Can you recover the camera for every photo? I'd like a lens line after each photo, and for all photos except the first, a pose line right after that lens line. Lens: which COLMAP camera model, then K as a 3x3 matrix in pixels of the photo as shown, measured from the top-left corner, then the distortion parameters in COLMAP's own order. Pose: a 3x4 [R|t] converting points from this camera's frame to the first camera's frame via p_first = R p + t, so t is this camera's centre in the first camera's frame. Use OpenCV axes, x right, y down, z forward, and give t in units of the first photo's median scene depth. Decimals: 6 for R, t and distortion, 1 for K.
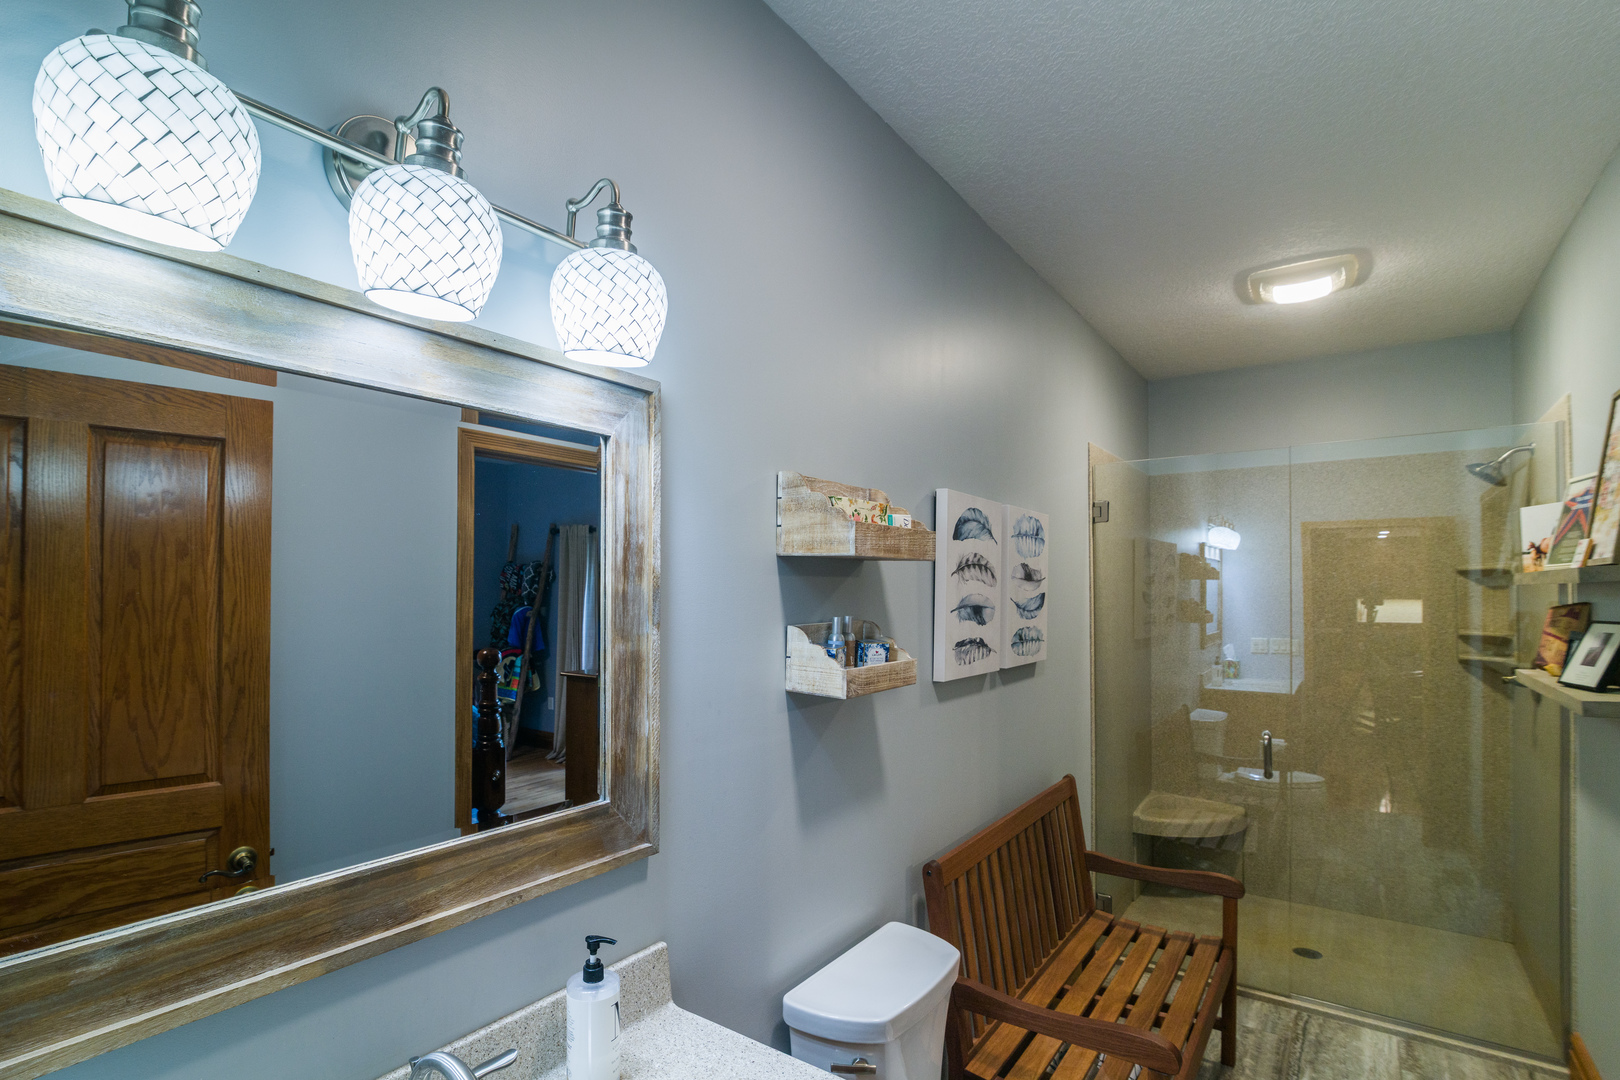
lens RADIAL K [[739.3, 0, 726.9], [0, 739.3, 573.7], [0, 0, 1]] dist [-0.010988, 0.002803]
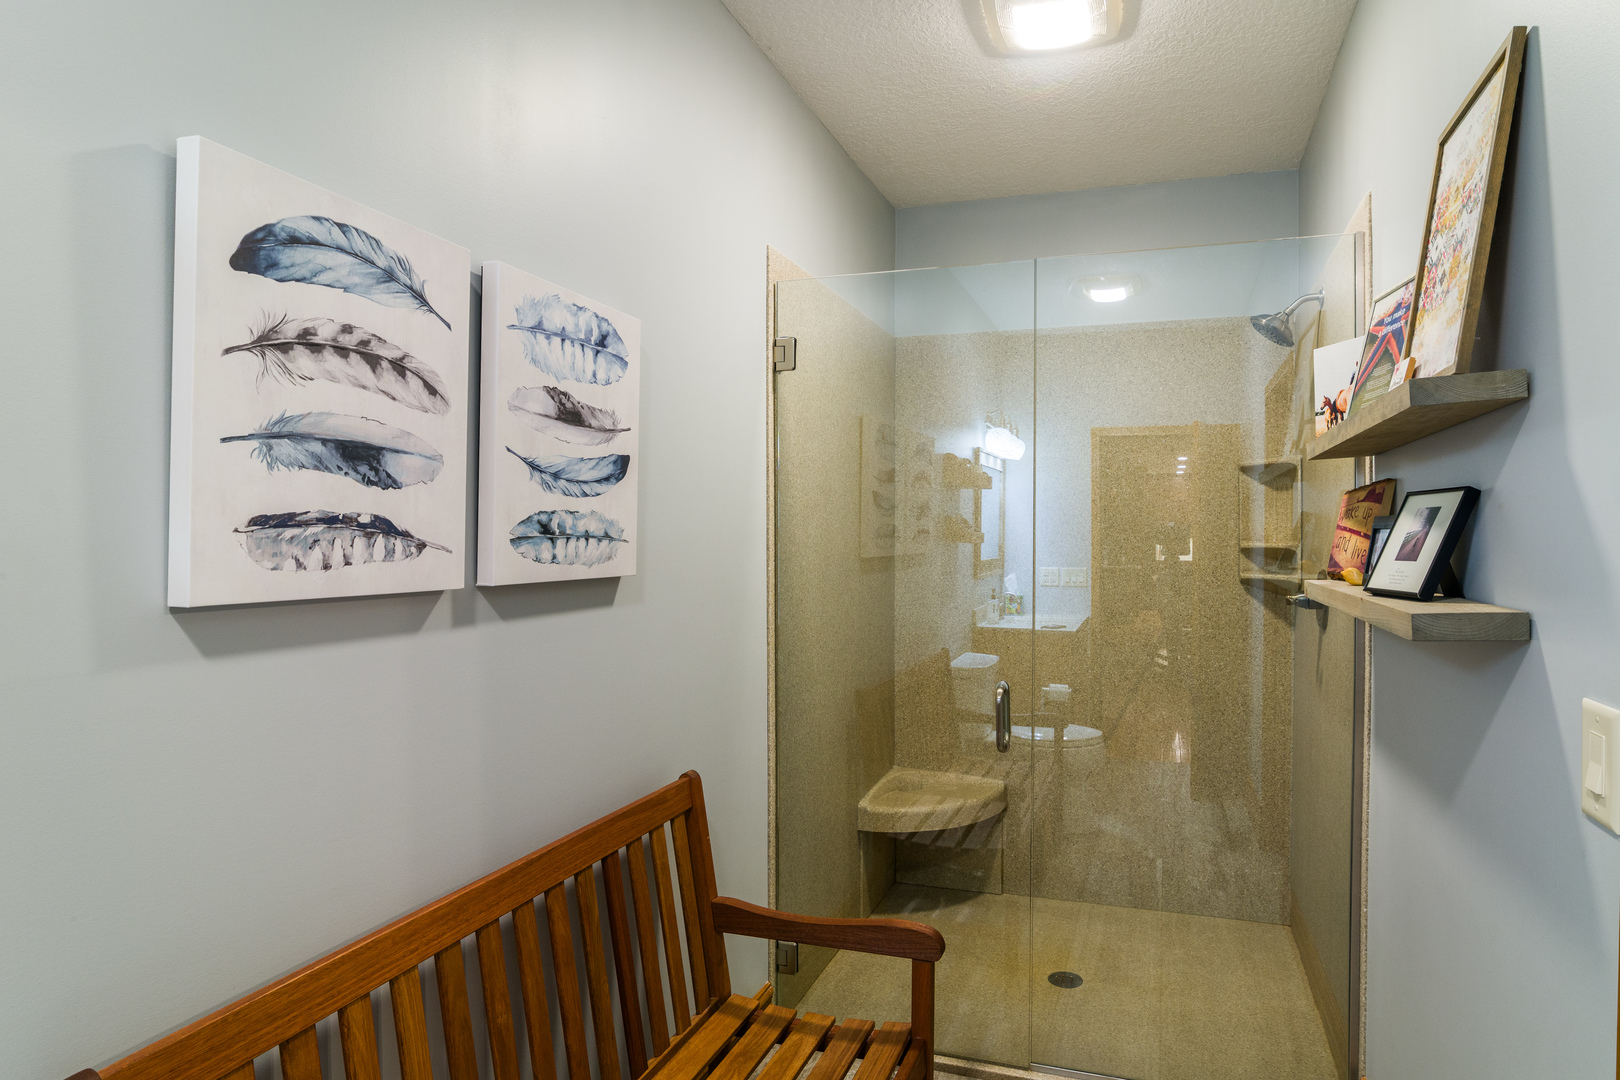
lens RADIAL K [[739.3, 0, 815.6], [0, 739.3, 543.0], [0, 0, 1]] dist [-0.010988, 0.002803]
pose [[0.967171, 0.000623, 0.254125, 0.365987], [-0.004189, 0.999900, 0.013489, 0.072217], [-0.254092, -0.014111, 0.967077, 0.360747]]
